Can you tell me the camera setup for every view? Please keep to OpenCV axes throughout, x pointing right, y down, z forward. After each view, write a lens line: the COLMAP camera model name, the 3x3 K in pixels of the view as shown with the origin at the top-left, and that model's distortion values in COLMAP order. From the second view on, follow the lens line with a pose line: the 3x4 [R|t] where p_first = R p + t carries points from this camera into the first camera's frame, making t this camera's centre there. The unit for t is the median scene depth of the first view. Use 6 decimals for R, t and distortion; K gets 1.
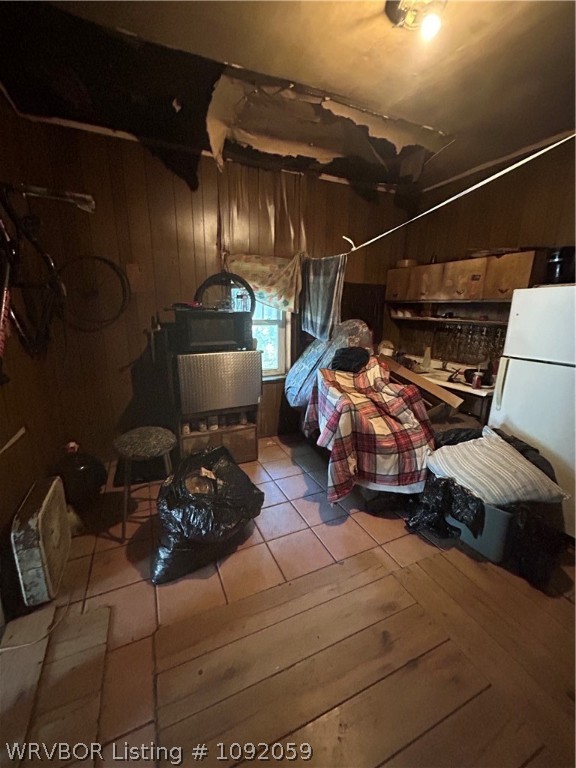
lens RADIAL K [[311.7, 0, 288.0], [0, 311.7, 384.0], [0, 0, 1]] dist [-0.001446, 0.000114]
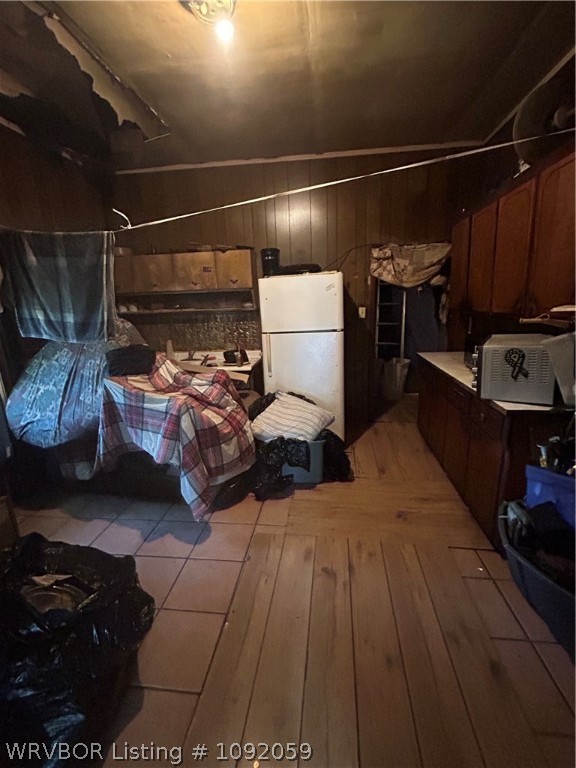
lens RADIAL K [[341.3, 0, 288.0], [0, 341.3, 384.0], [0, 0, 1]] dist [0.000880, -0.000263]
pose [[0.519746, -0.229153, 0.823015, -0.406692], [0.247866, 0.962366, 0.111421, -0.021033], [-0.817574, 0.146086, 0.556984, 0.193146]]
